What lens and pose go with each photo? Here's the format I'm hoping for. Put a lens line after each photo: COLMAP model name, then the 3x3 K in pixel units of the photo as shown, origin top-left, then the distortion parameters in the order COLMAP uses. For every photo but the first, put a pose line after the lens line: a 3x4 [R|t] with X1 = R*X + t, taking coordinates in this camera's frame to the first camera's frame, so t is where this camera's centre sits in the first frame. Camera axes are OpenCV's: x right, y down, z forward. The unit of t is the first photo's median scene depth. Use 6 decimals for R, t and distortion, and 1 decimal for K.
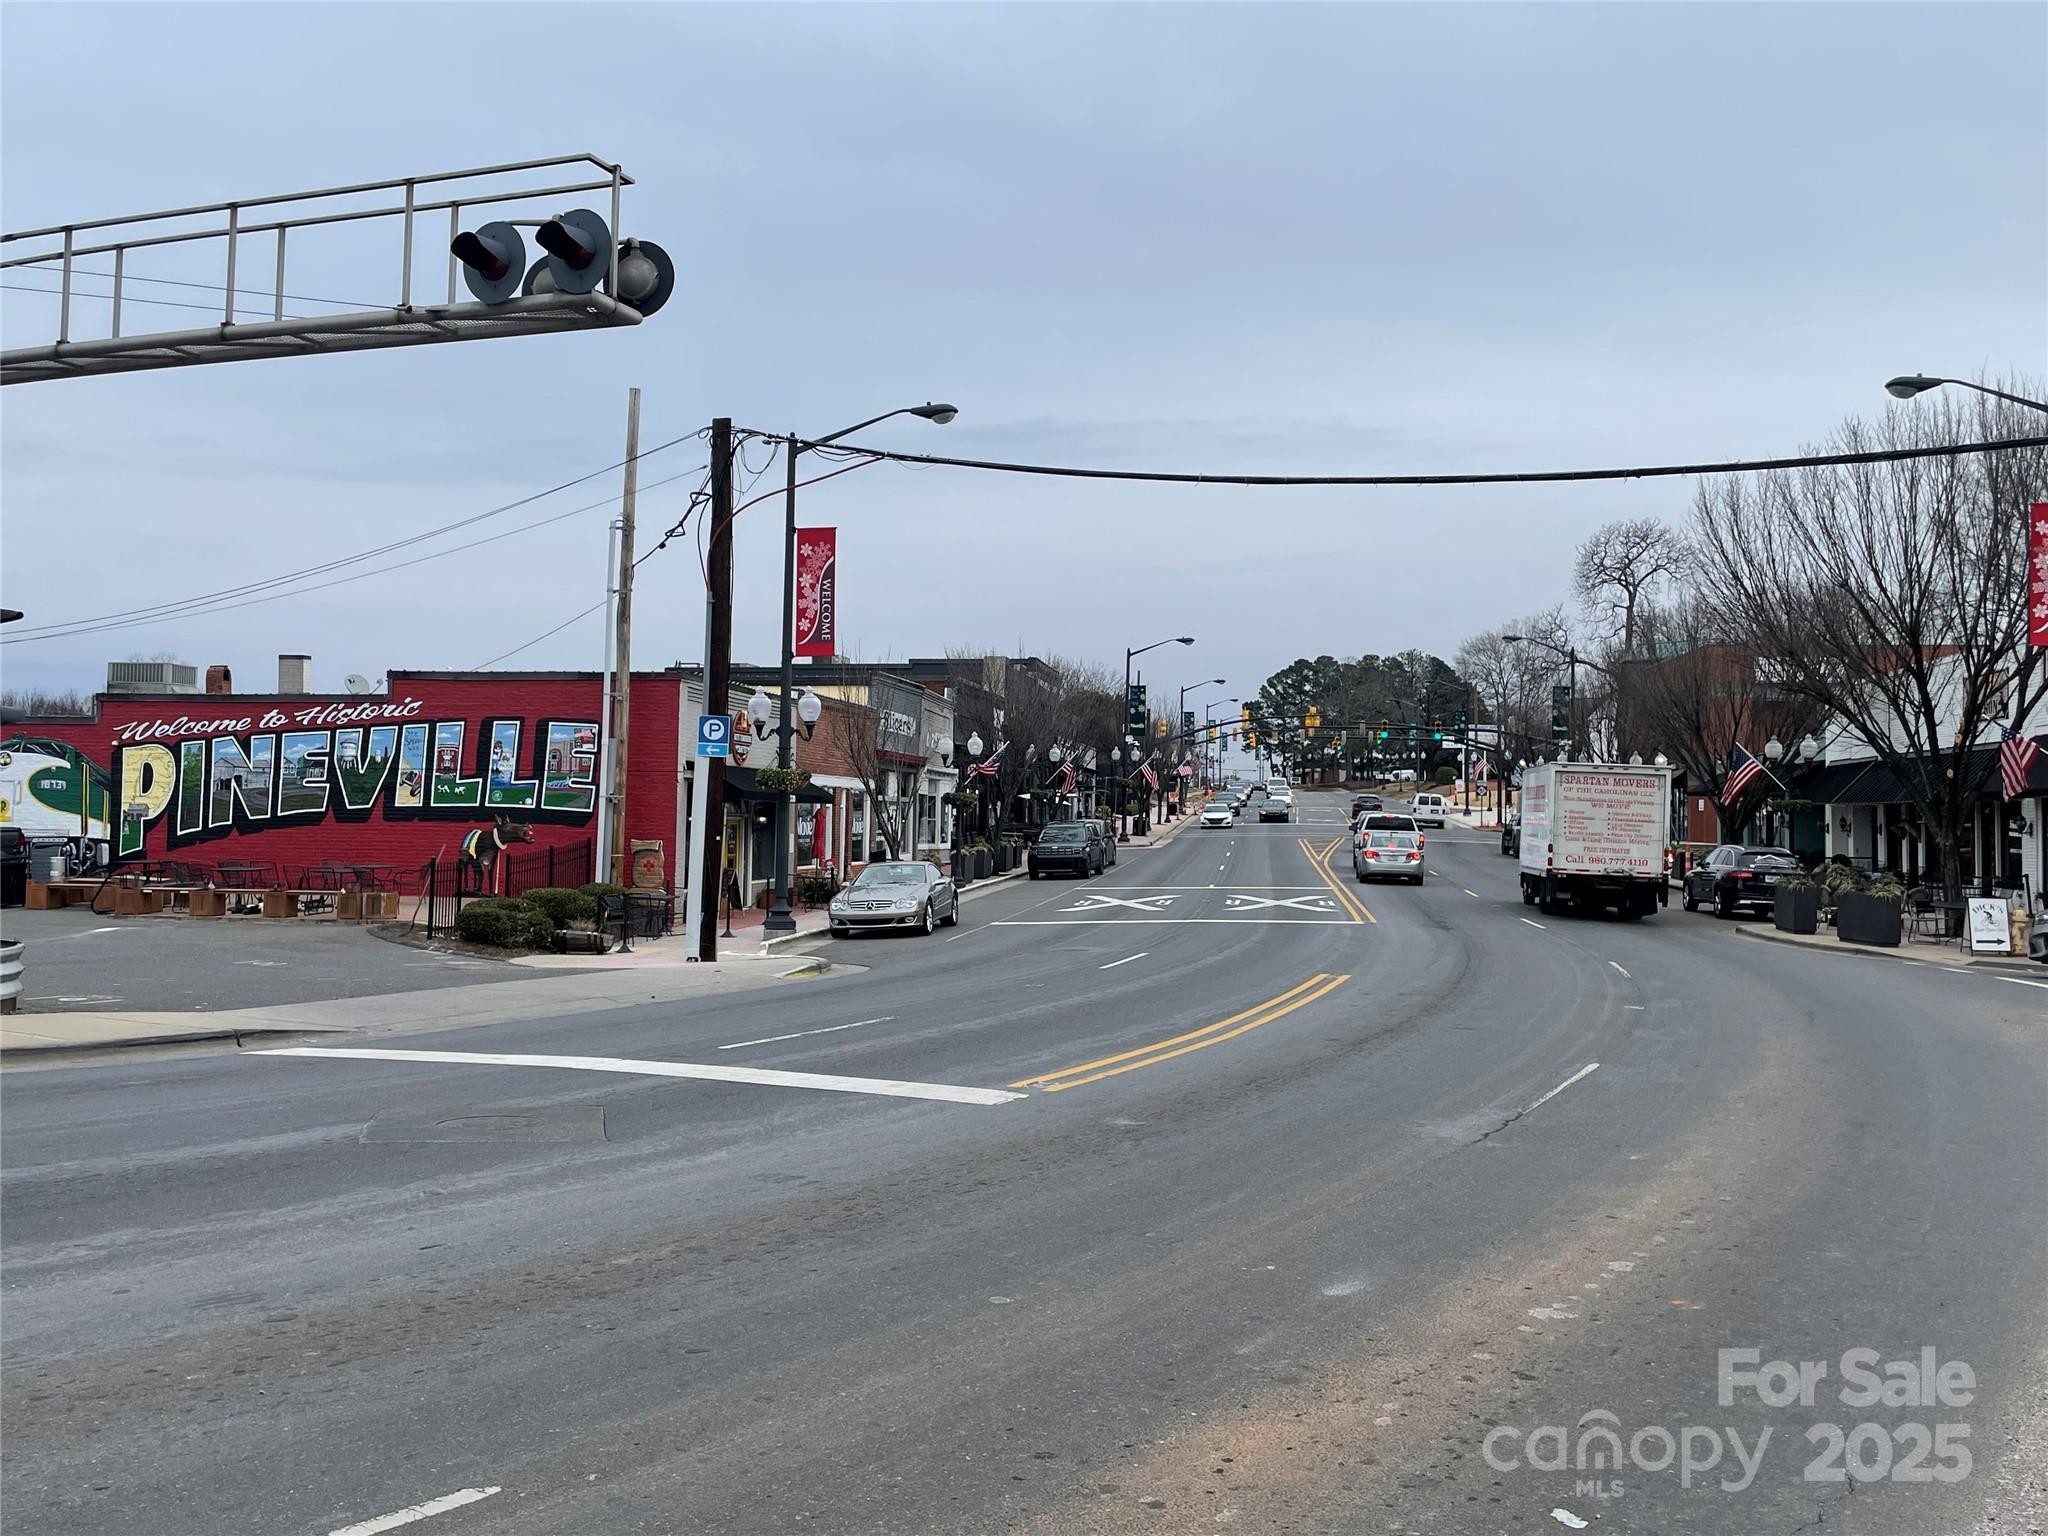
lens RADIAL K [[1747.5, 0, 1030.8], [0, 1747.5, 761.7], [0, 0, 1]] dist [0.006118, -0.005981]
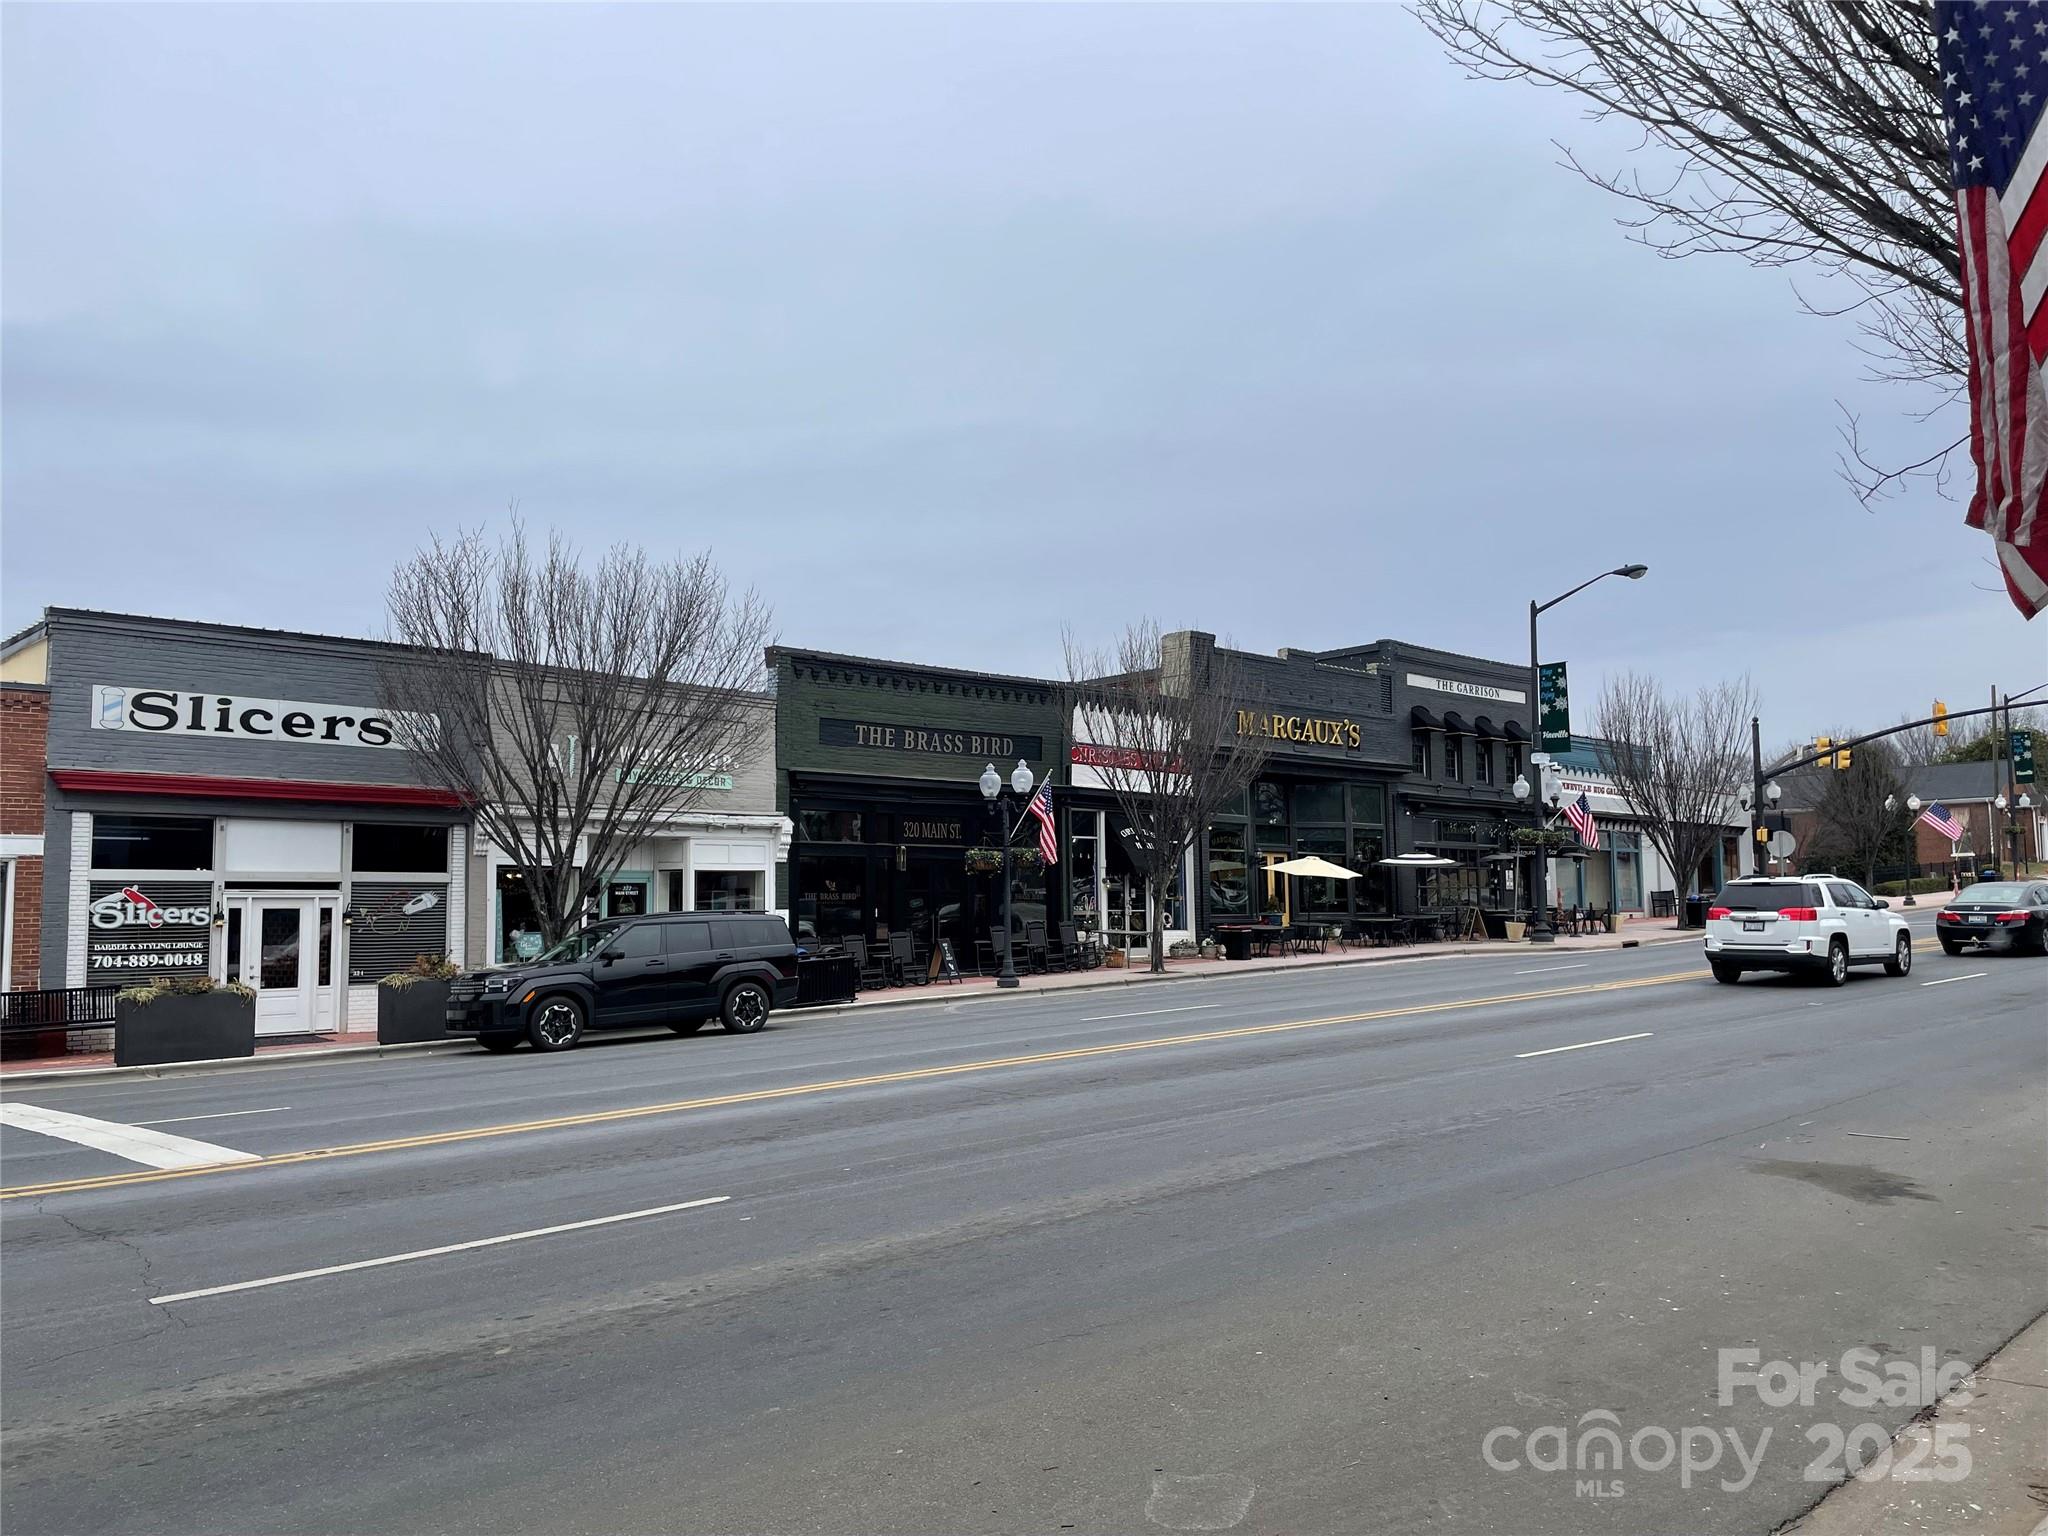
lens RADIAL K [[1536.0, 0, 1022.7], [0, 1536.0, 767.0], [0, 0, 1]] dist [0.026167, -0.000648]
pose [[0.797608, -0.082380, -0.597524, 0.538295], [0.043884, 0.995930, -0.078729, 0.052717], [0.601577, 0.036573, 0.797977, 1.220268]]
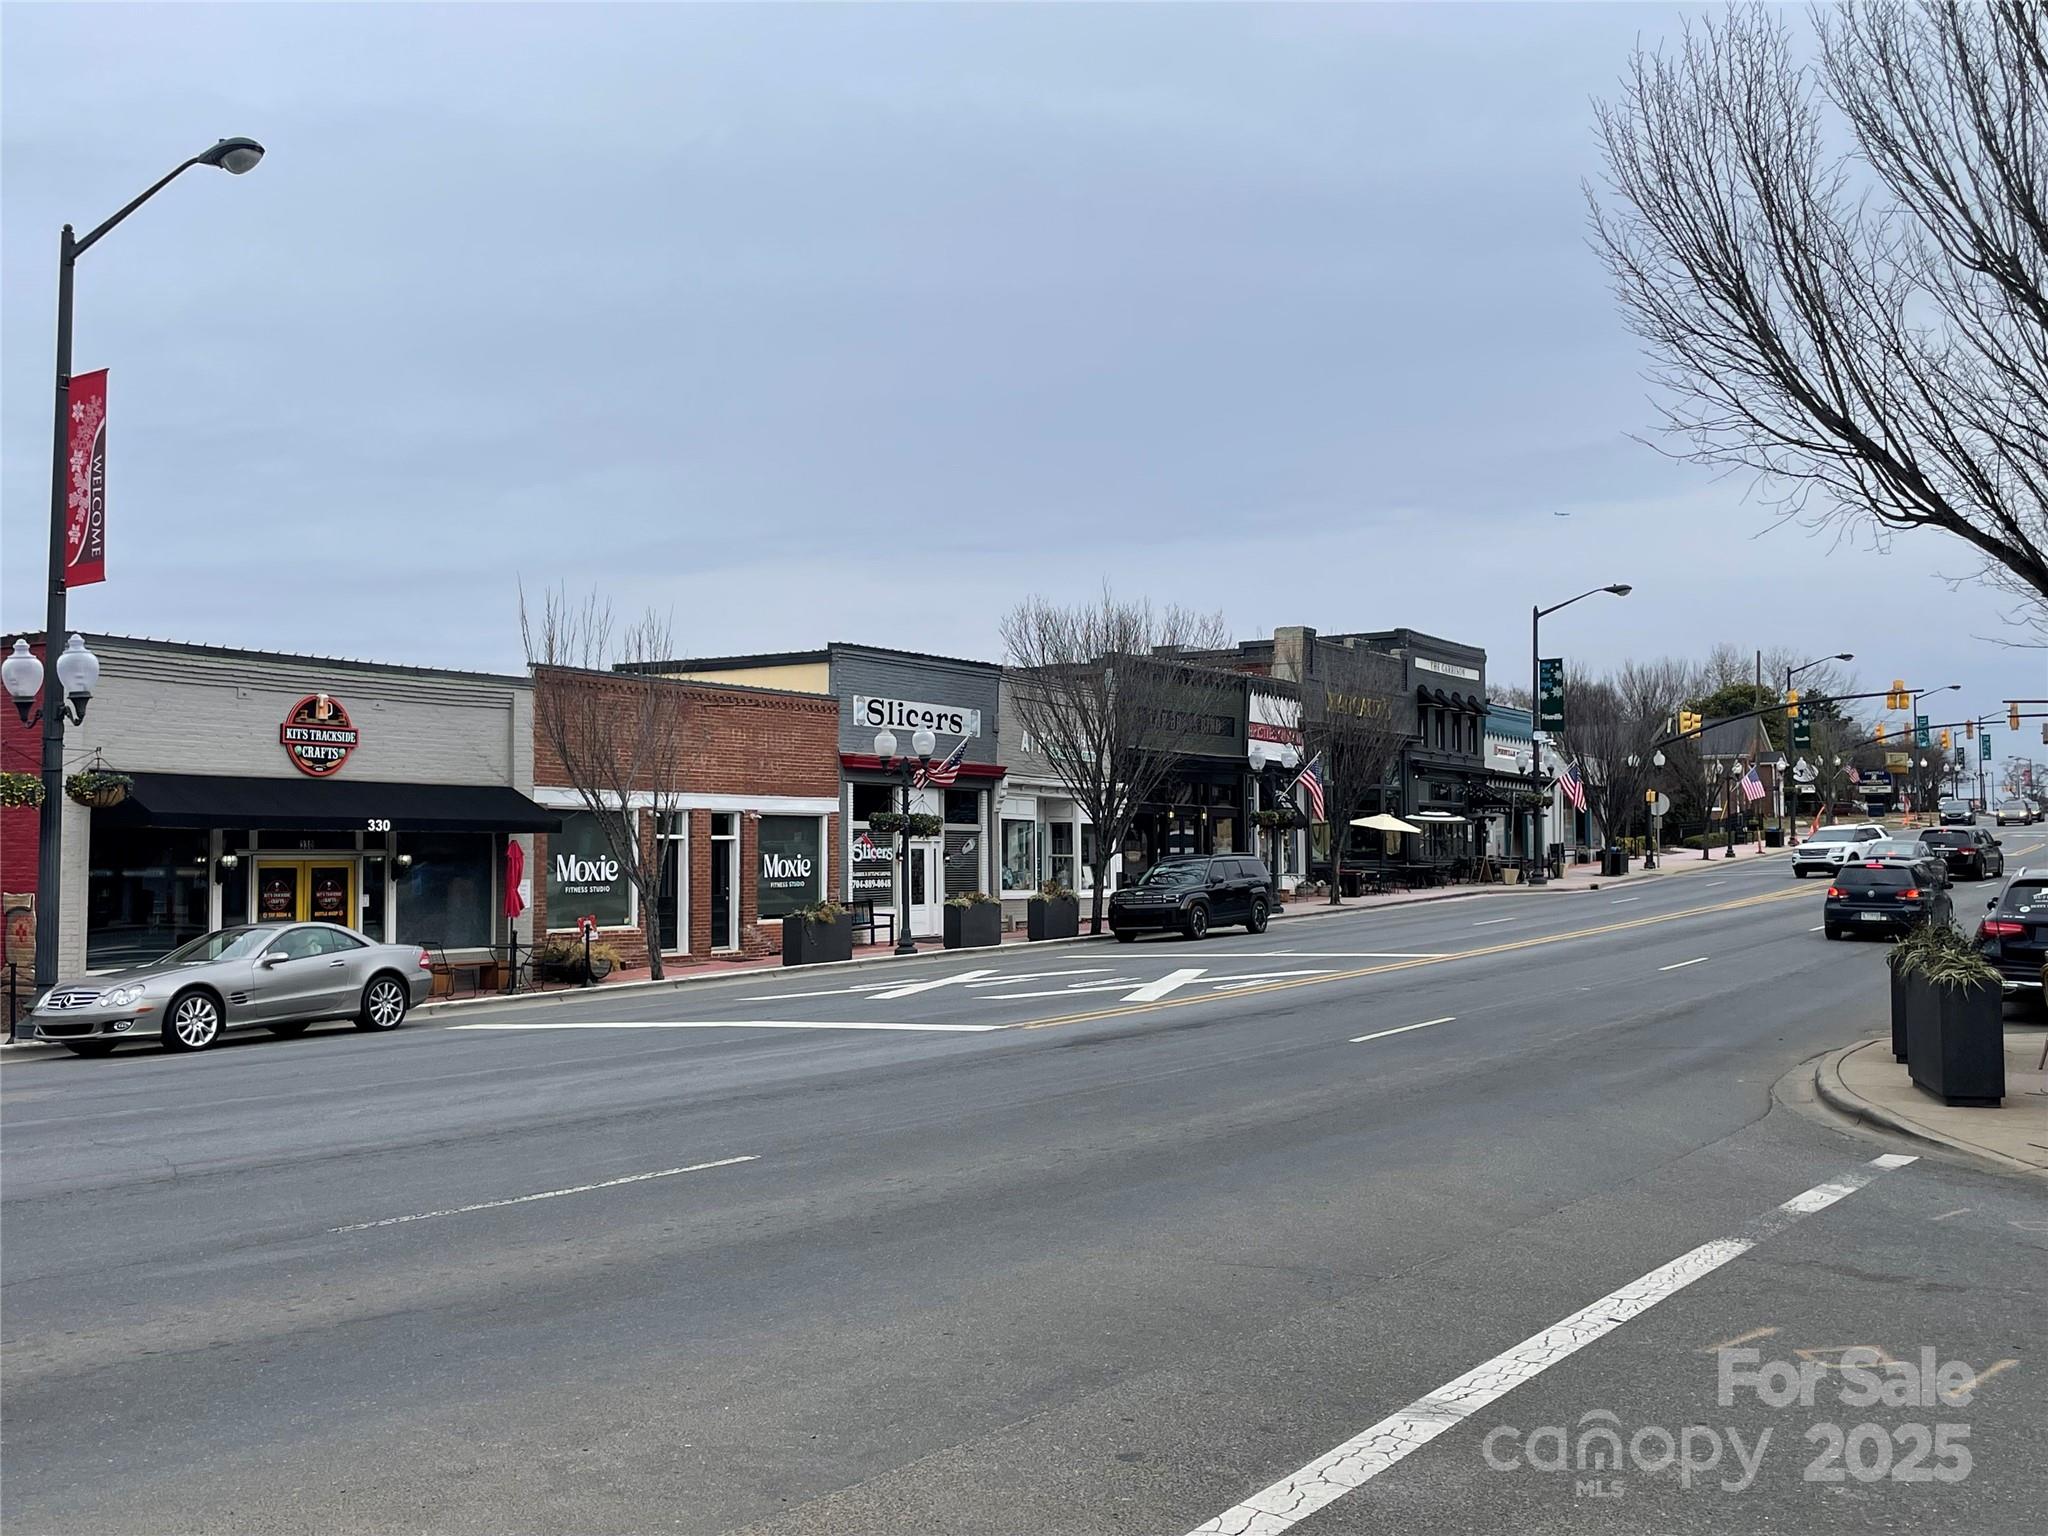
lens RADIAL K [[2004.0, 0, 1022.5], [0, 2004.0, 766.4], [0, 0, 1]] dist [0.025366, 0.000000]
pose [[0.926075, -0.038527, -0.375368, 0.403446], [0.032116, 0.999212, -0.023324, 0.026910], [0.375971, 0.009544, 0.926582, 0.440852]]
